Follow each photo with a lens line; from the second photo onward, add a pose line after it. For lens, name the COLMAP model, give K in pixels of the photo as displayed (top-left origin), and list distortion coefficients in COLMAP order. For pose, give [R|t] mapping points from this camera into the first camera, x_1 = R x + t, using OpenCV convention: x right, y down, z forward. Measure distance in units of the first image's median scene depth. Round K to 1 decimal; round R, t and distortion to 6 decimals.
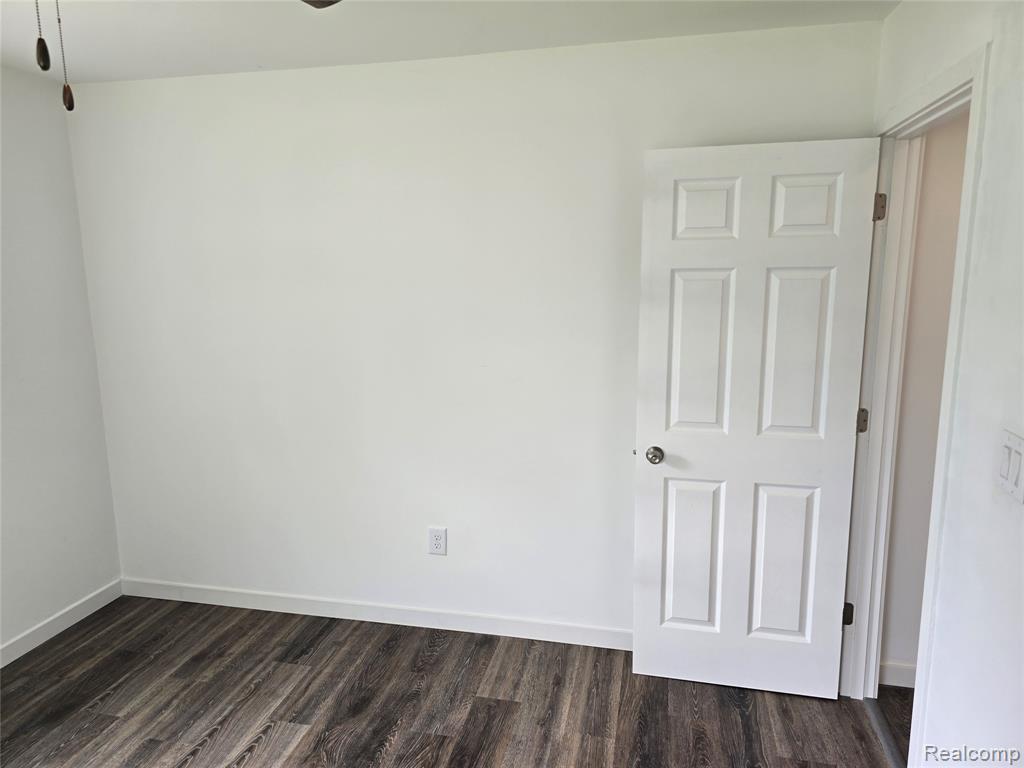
lens RADIAL K [[686.5, 0, 499.6], [0, 686.5, 380.4], [0, 0, 1]] dist [0.061645, -0.054740]
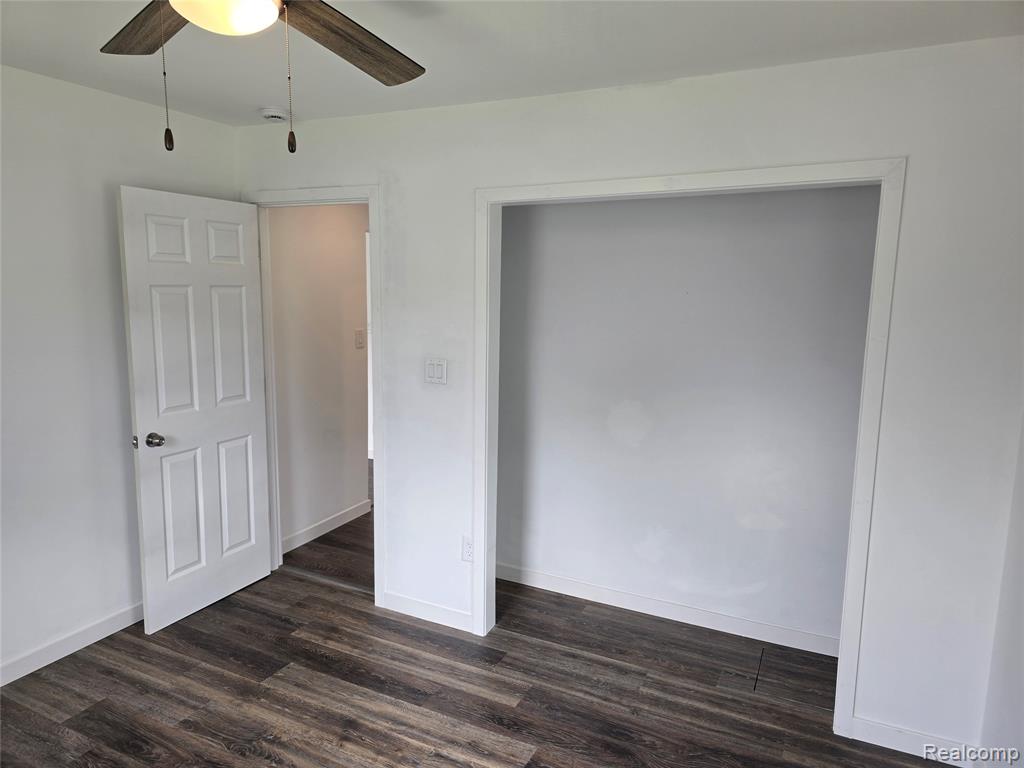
lens RADIAL K [[683.0, 0, 512.0], [0, 683.0, 384.0], [0, 0, 1]] dist [0.051228, -0.046891]
pose [[0.206731, -0.127595, 0.970042, -0.820542], [0.144735, 0.984540, 0.098656, -0.015794], [-0.967633, 0.120004, 0.222002, 0.125333]]
